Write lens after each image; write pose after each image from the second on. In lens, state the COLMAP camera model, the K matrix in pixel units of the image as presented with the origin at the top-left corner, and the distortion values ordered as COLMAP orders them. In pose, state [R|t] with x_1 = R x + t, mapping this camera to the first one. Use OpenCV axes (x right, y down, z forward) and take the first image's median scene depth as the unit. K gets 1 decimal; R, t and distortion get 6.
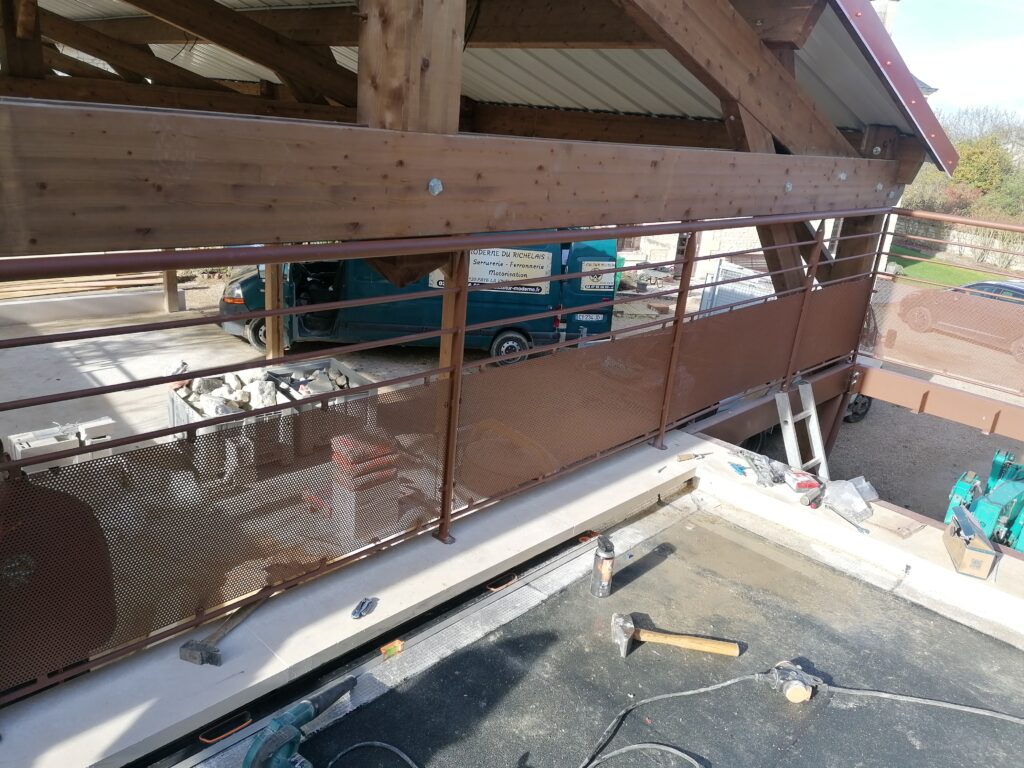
lens RADIAL K [[802.6, 0, 512.0], [0, 802.6, 384.0], [0, 0, 1]] dist [0.101621, -0.119079]
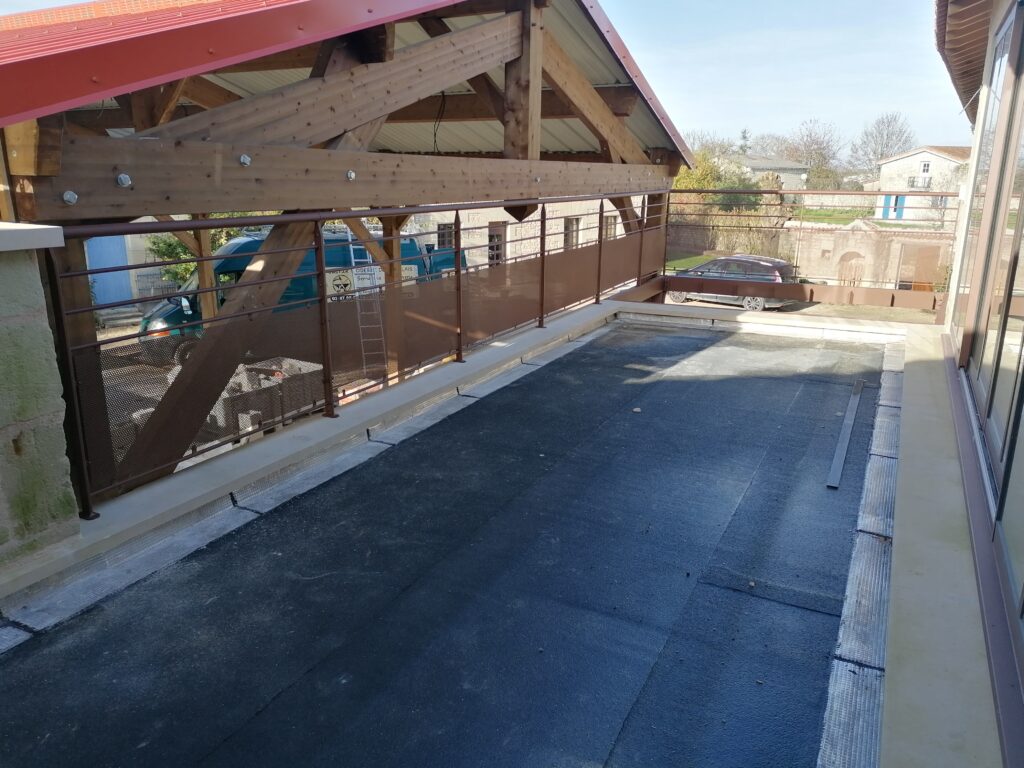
lens RADIAL K [[802.6, 0, 512.0], [0, 802.6, 384.0], [0, 0, 1]] dist [0.101621, -0.119079]
pose [[0.954530, -0.151090, 0.256991, -0.591766], [0.163448, 0.986174, -0.027298, 0.297977], [-0.249314, 0.068062, 0.966028, -0.940921]]
